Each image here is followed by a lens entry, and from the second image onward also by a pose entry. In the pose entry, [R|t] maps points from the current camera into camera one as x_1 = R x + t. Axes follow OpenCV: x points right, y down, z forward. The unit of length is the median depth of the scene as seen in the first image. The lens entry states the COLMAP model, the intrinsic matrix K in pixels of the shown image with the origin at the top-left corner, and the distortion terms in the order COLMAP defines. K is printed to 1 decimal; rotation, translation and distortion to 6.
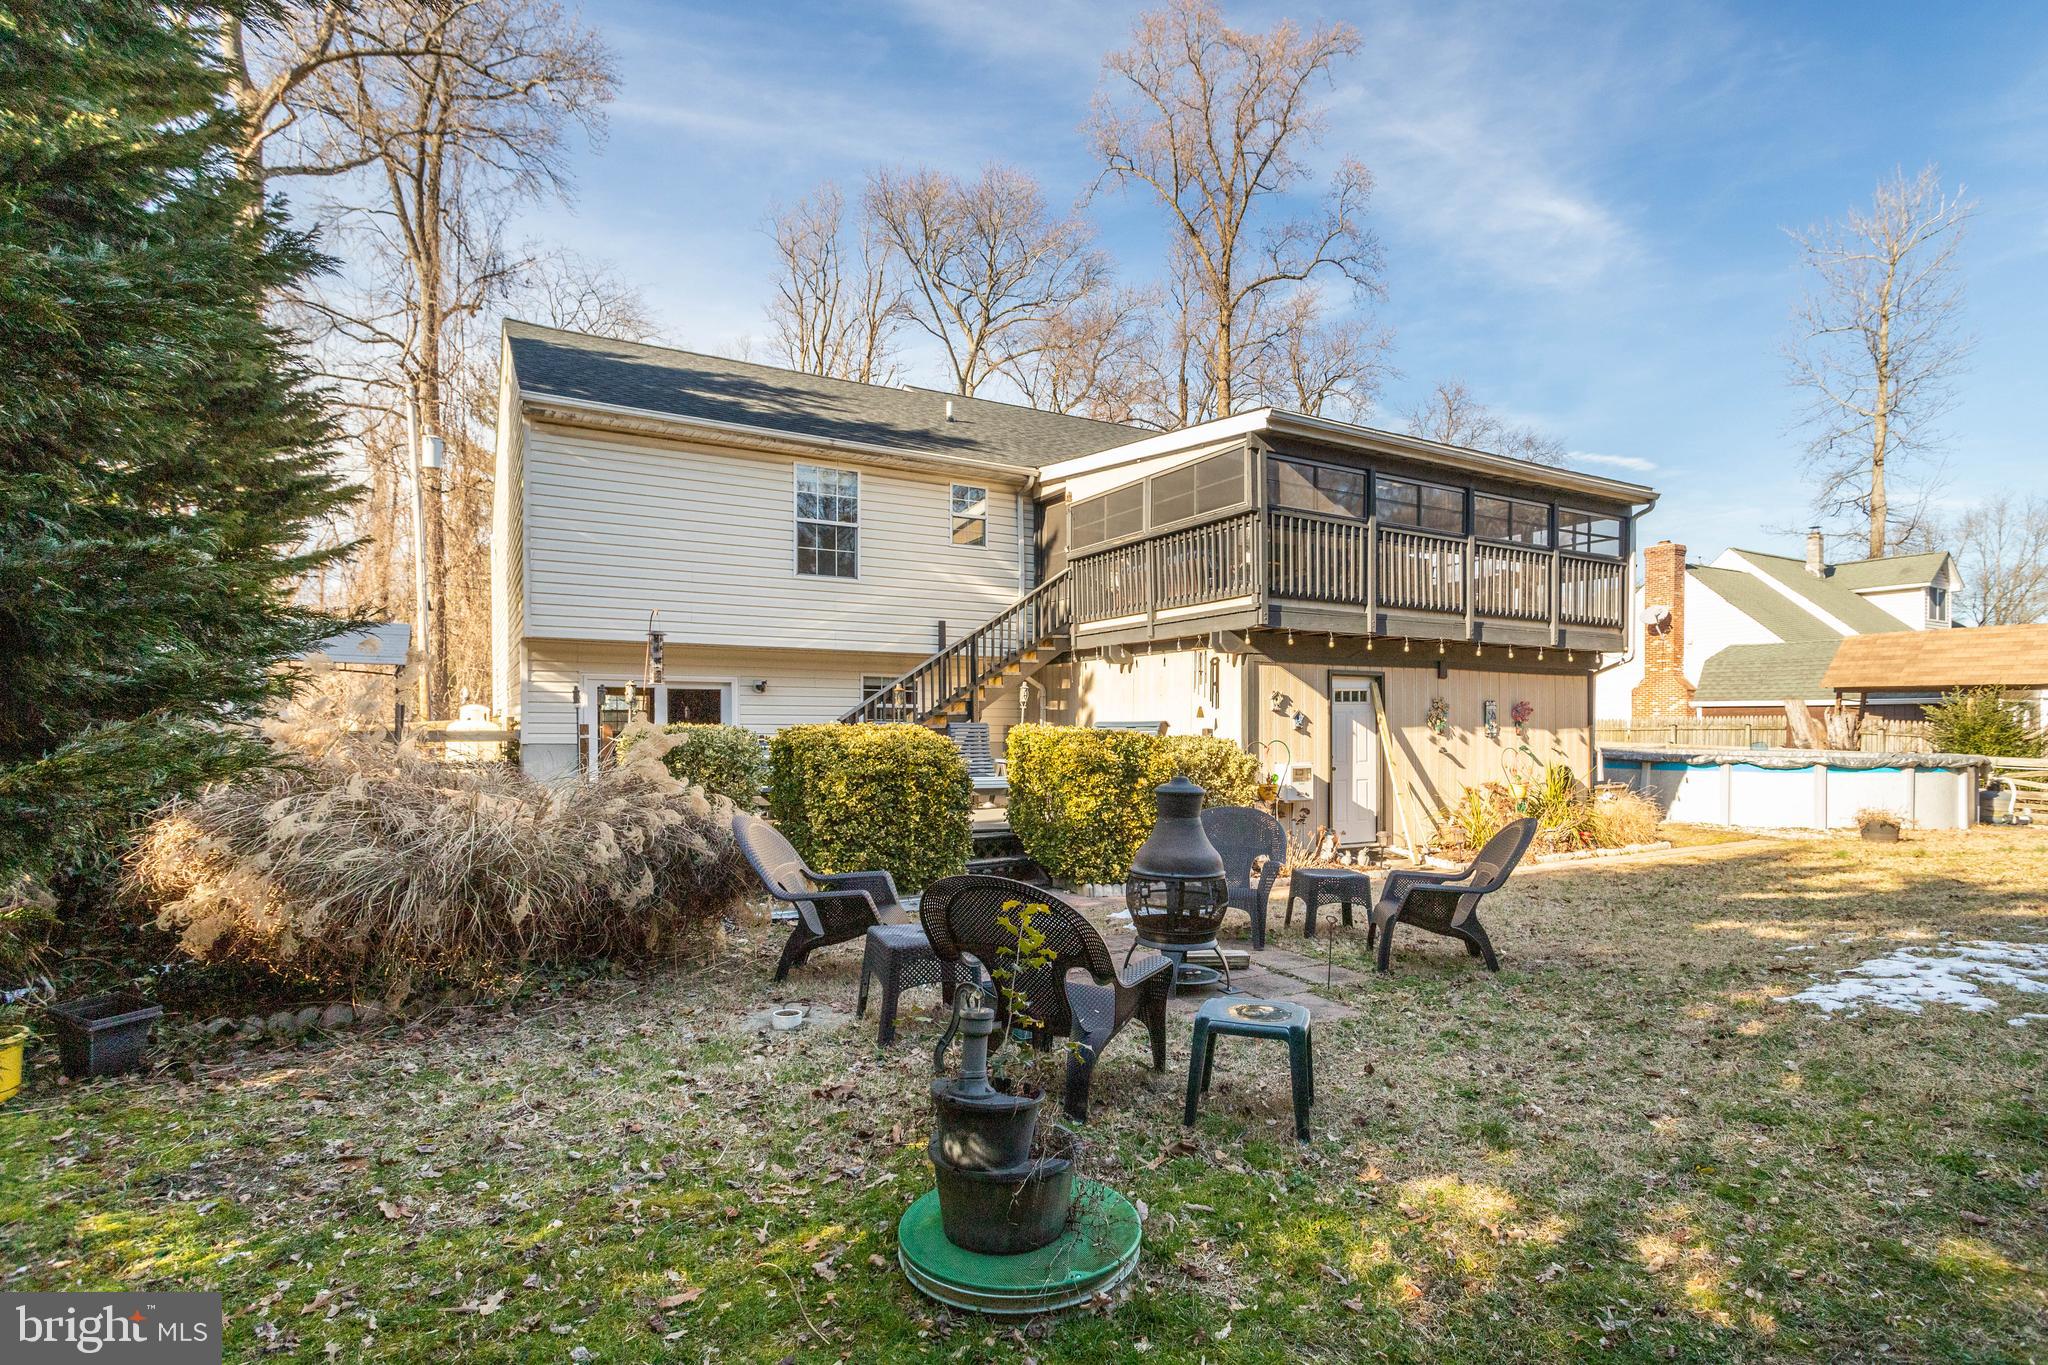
lens RADIAL K [[1038.3, 0, 1059.5], [0, 1038.3, 737.8], [0, 0, 1]] dist [0.000402, 0.001435]
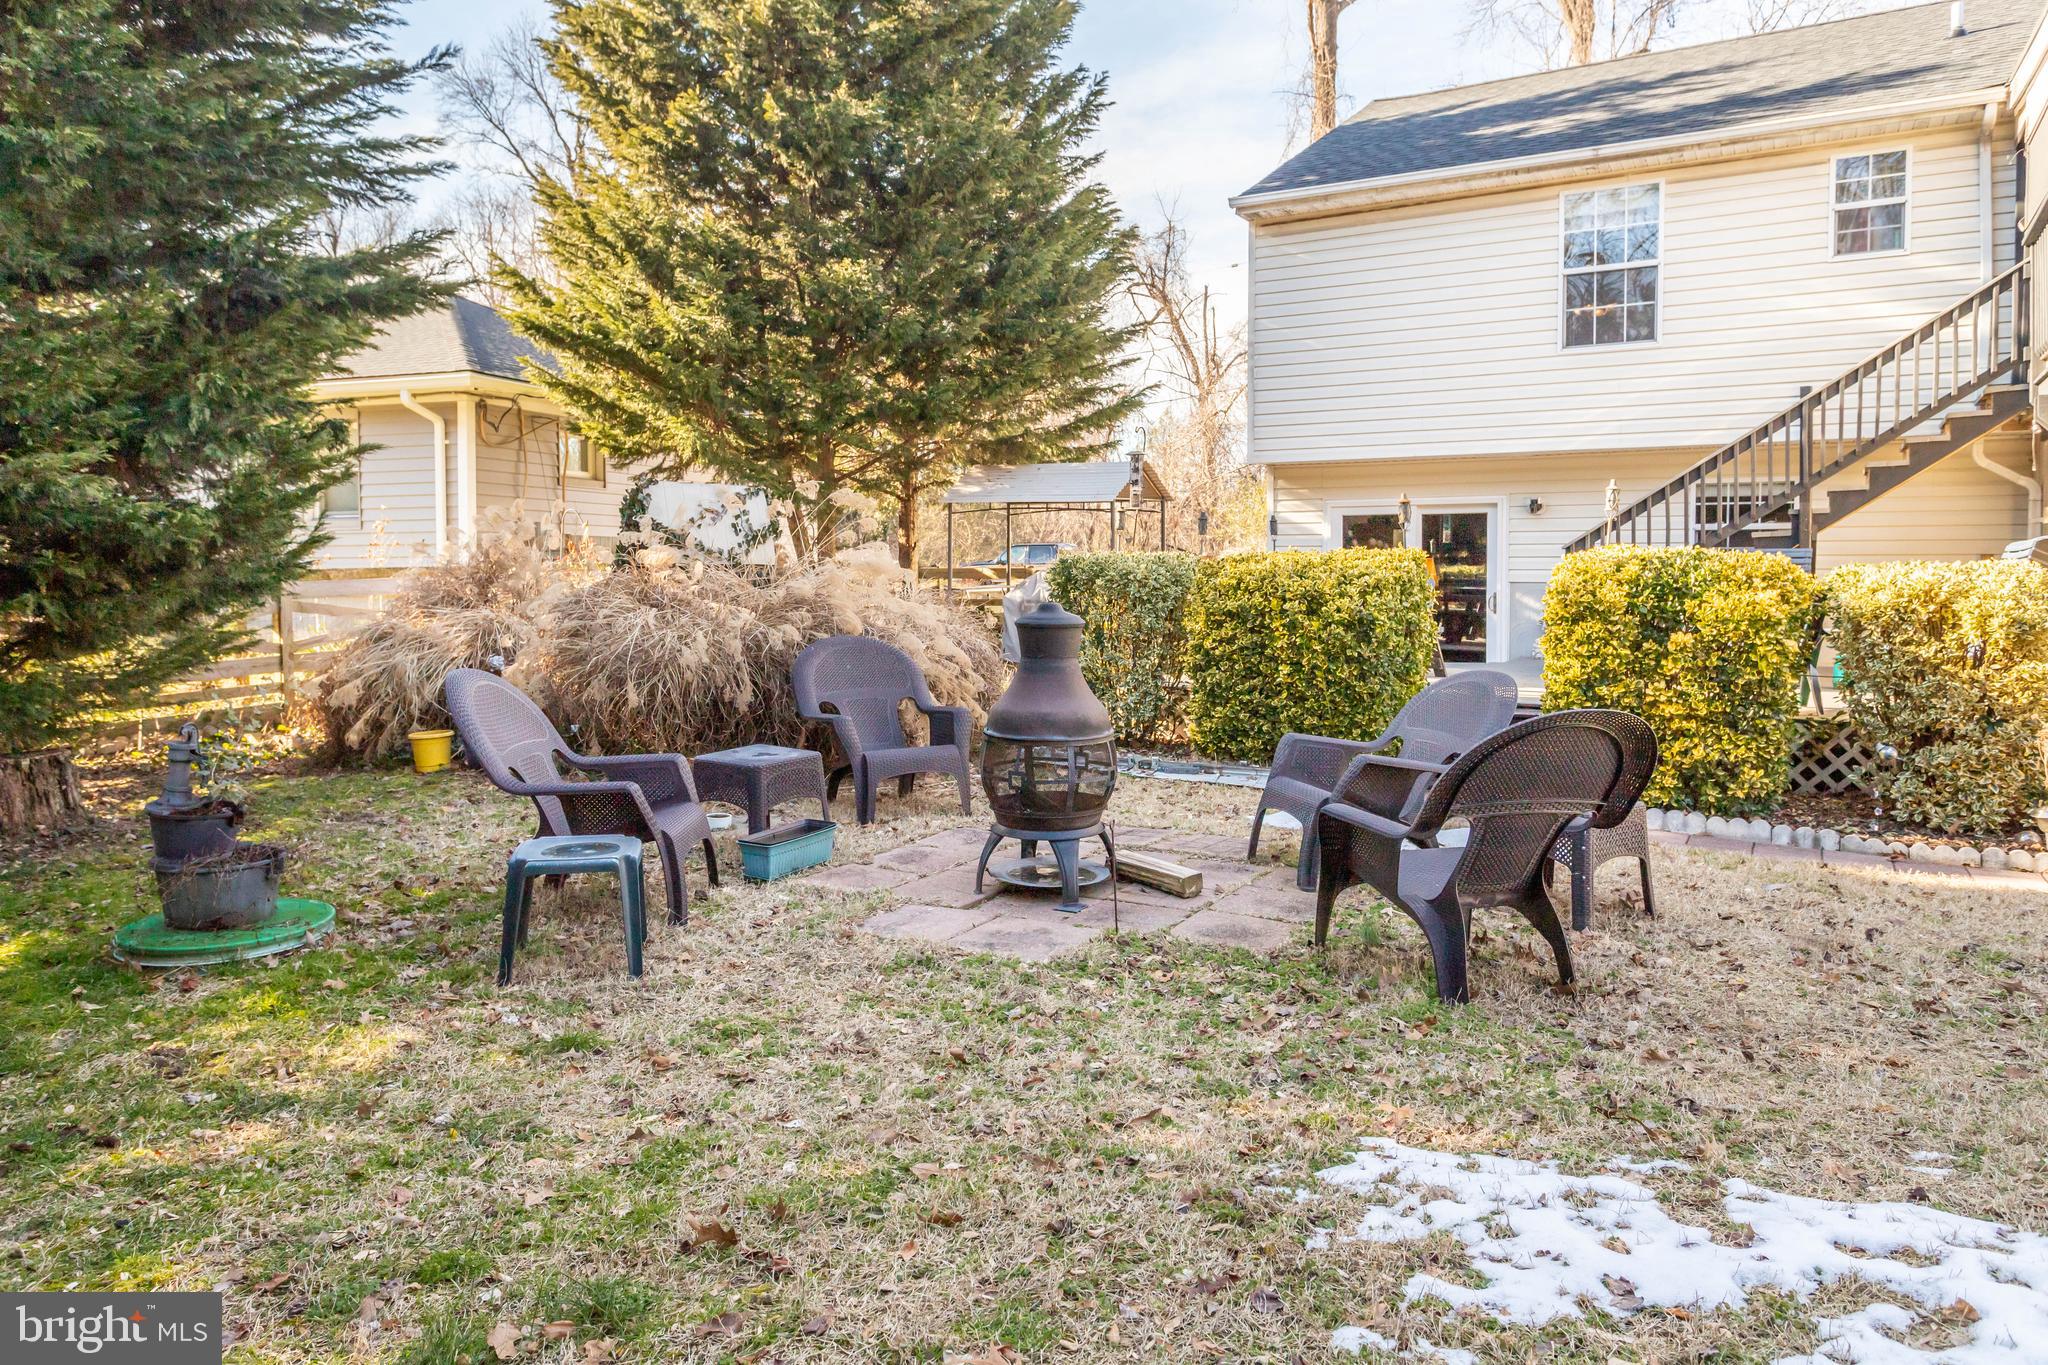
lens RADIAL K [[1325.4, 0, 1019.0], [0, 1325.4, 641.0], [0, 0, 1]] dist [-0.009446, 0.003966]
pose [[0.496829, 0.040721, -0.866893, 0.386103], [-0.007116, 0.999056, 0.042851, 0.010168], [0.867819, -0.015121, 0.496649, 0.220288]]
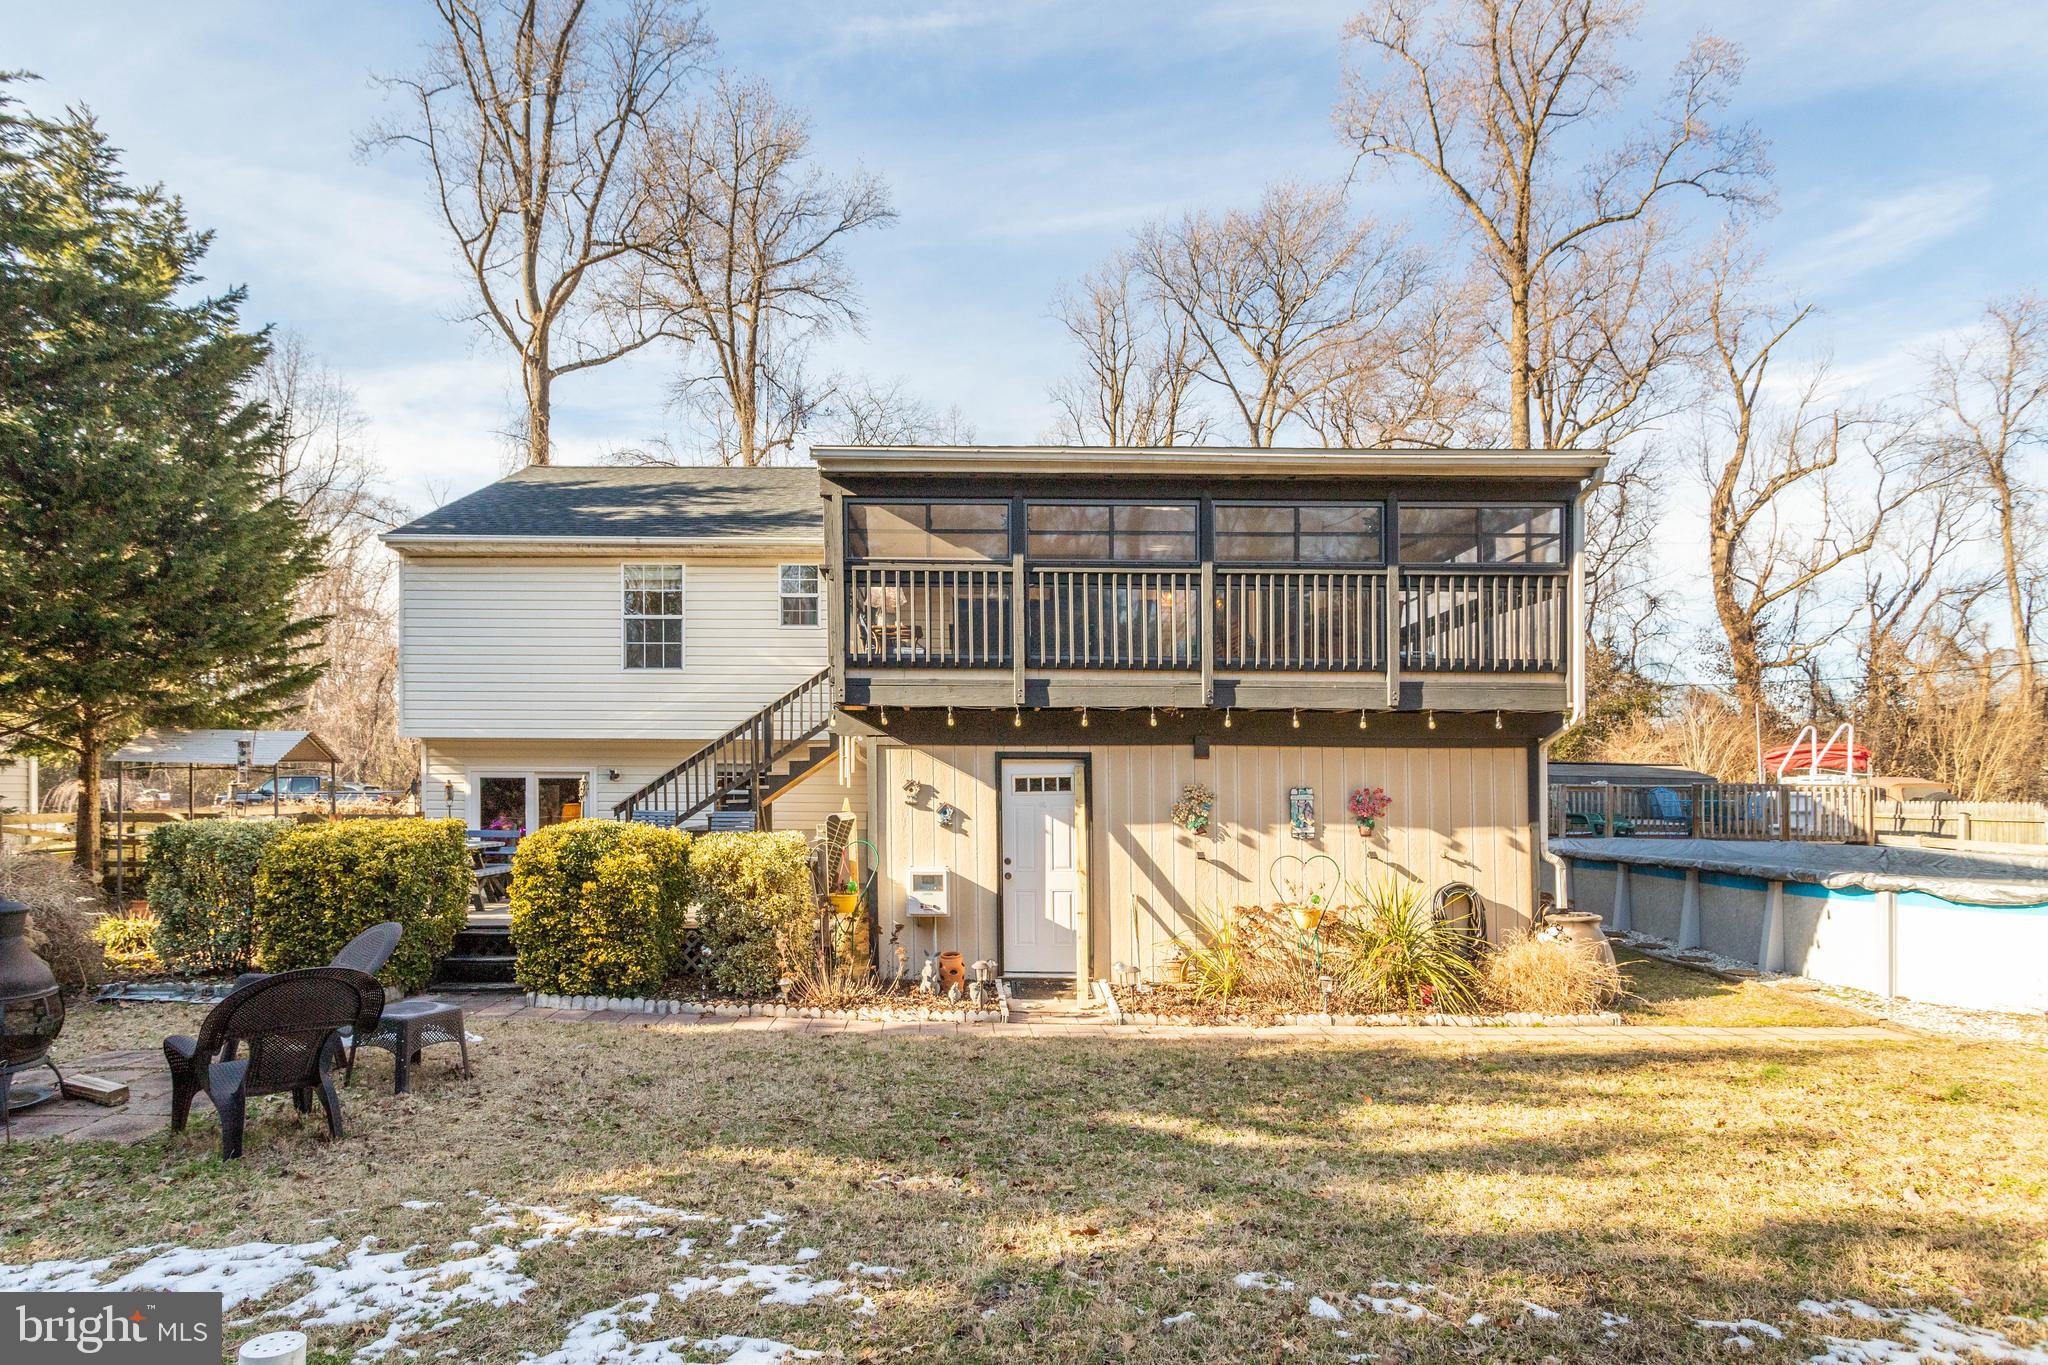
lens RADIAL K [[1038.3, 0, 914.4], [0, 1038.3, 803.2], [0, 0, 1]] dist [0.000402, 0.001435]
pose [[0.860028, 0.005468, -0.510218, 0.567558], [-0.007555, 0.999969, -0.002017, -0.022193], [0.510192, 0.005589, 0.860043, 0.257000]]
